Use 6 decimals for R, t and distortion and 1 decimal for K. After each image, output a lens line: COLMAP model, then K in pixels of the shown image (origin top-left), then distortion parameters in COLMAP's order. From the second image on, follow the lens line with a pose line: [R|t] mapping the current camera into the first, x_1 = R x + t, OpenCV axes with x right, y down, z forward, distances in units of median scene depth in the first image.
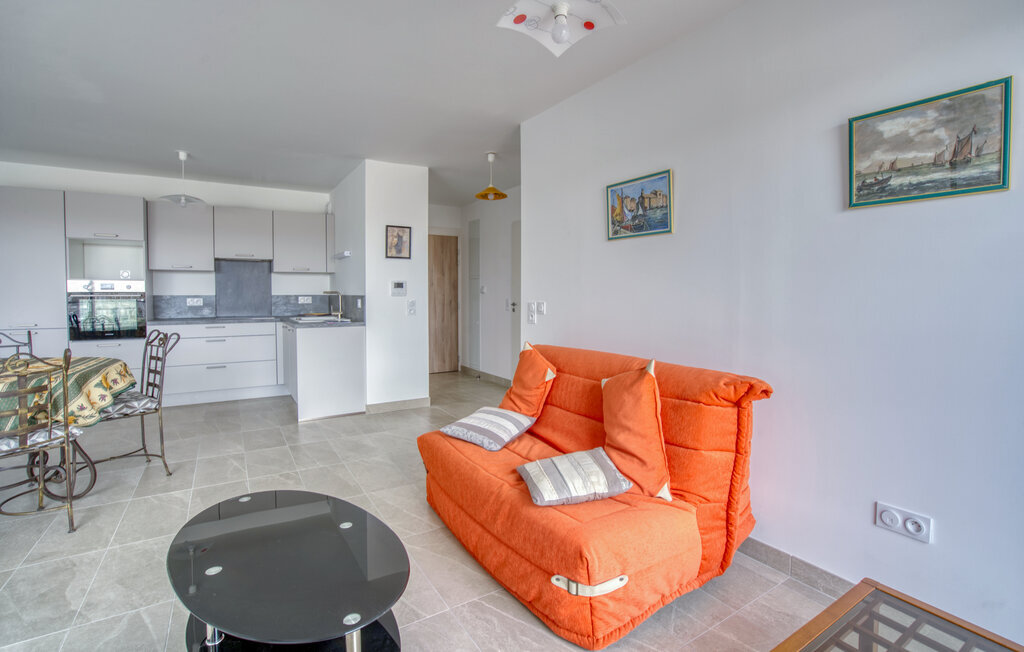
lens RADIAL K [[481.6, 0, 512.8], [0, 481.6, 305.3], [0, 0, 1]] dist [-0.003926, 0.000124]
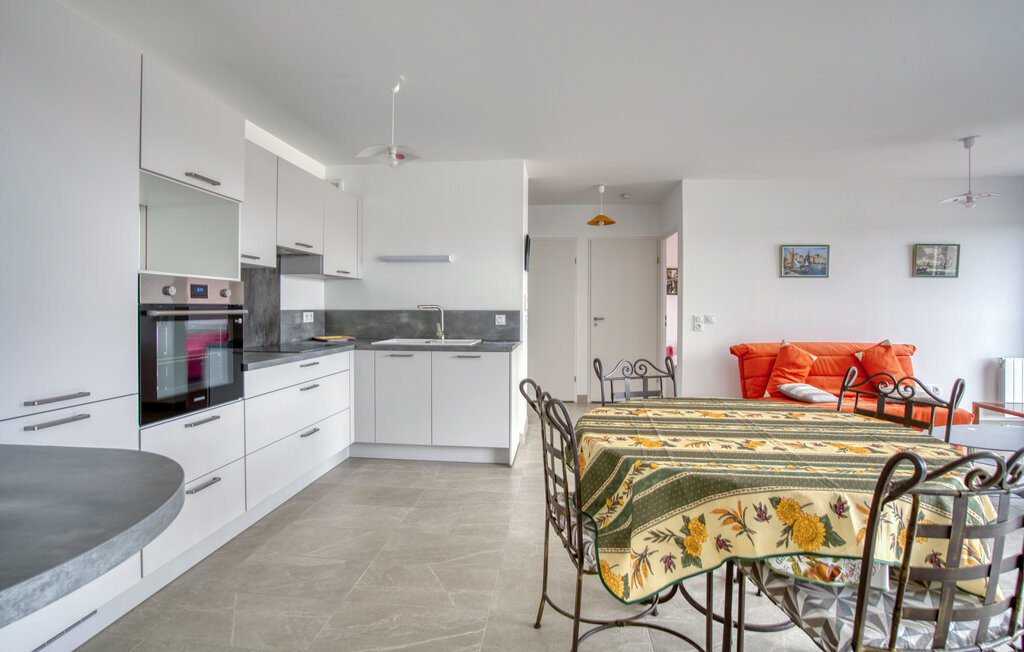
lens RADIAL K [[481.6, 0, 512.8], [0, 481.6, 305.3], [0, 0, 1]] dist [-0.003926, 0.000124]
pose [[0.578247, 0.006475, 0.815836, -1.796933], [0.017070, 0.999654, -0.020033, -0.020880], [-0.815683, 0.025510, 0.577936, 0.838953]]
